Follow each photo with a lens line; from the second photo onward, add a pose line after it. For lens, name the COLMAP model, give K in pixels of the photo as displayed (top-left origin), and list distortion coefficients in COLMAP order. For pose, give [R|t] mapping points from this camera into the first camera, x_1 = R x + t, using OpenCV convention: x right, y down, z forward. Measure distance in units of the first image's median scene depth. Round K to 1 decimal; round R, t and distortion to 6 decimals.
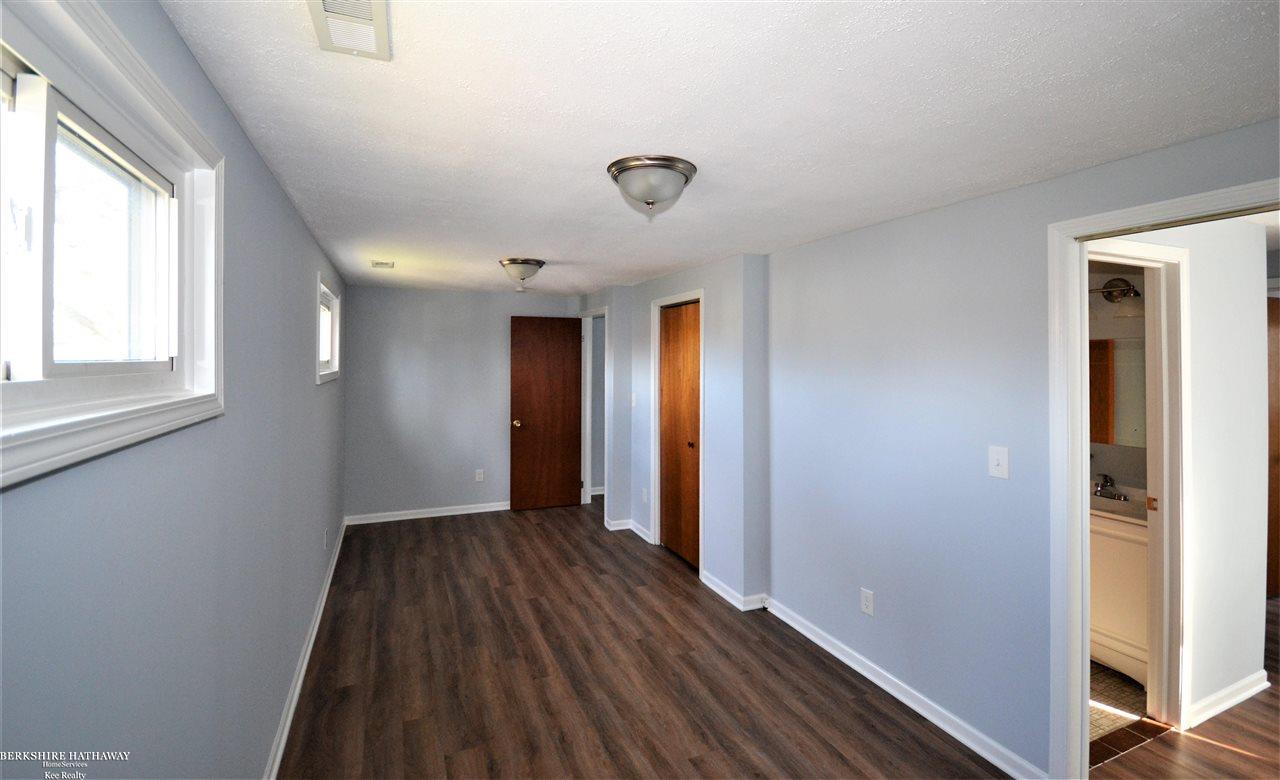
lens RADIAL K [[571.4, 0, 628.2], [0, 571.4, 355.5], [0, 0, 1]] dist [-0.001125, -0.000513]
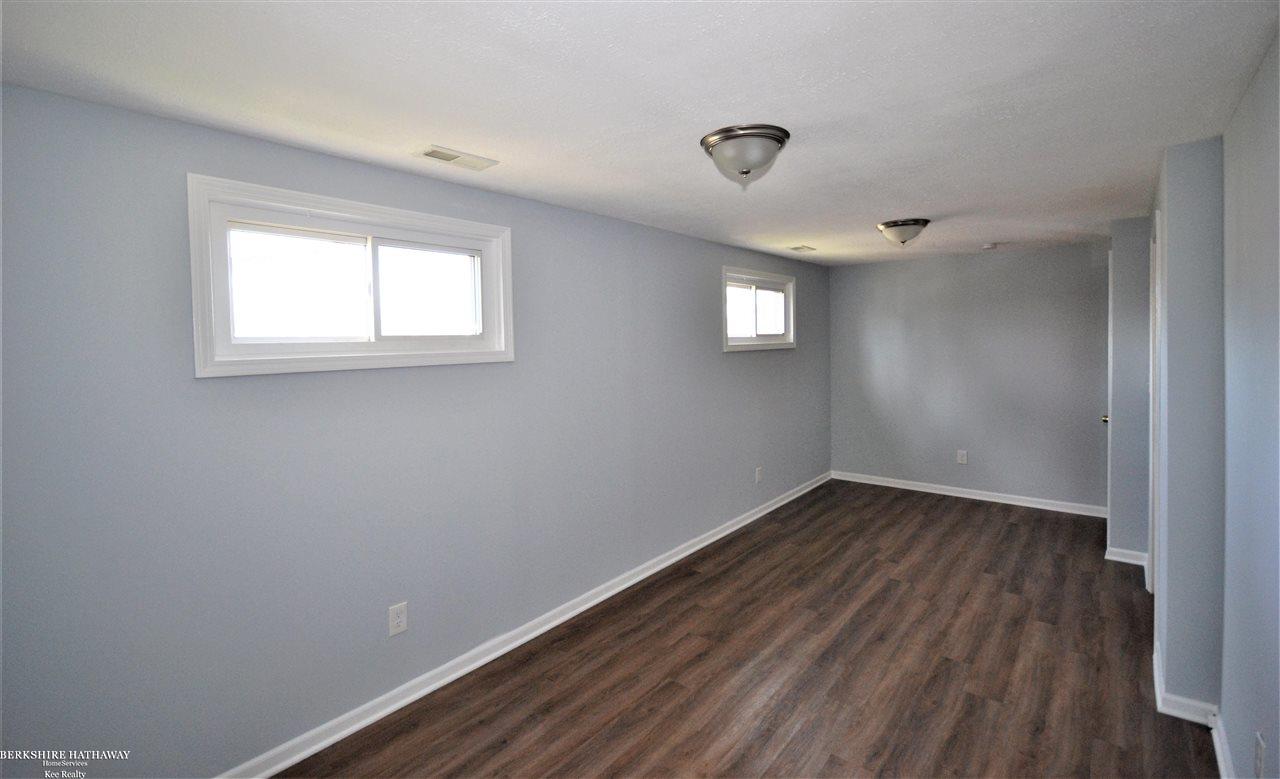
lens RADIAL K [[571.4, 0, 628.2], [0, 571.4, 355.0], [0, 0, 1]] dist [-0.001125, -0.000513]
pose [[0.452173, 0.016028, -0.891786, 0.559662], [0.024614, 0.999234, 0.030439, 0.012090], [0.891591, -0.035714, 0.451432, 0.217205]]
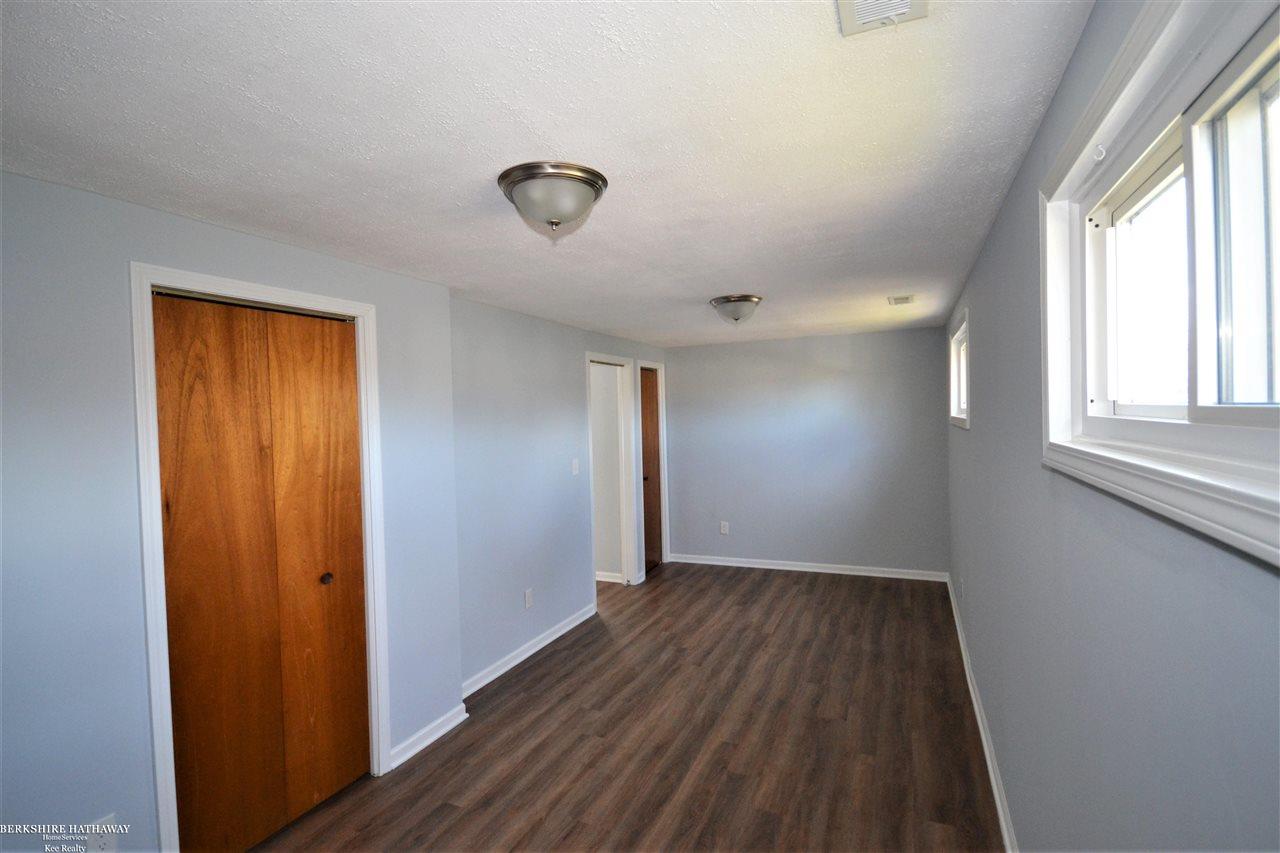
lens RADIAL K [[583.8, 0, 640.0], [0, 583.8, 426.5], [0, 0, 1]] dist [-0.001696, -0.001087]
pose [[-0.684609, -0.001443, 0.728909, -0.682873], [0.021403, 0.999527, 0.022081, 0.006266], [-0.728596, 0.030717, -0.684255, 1.578939]]
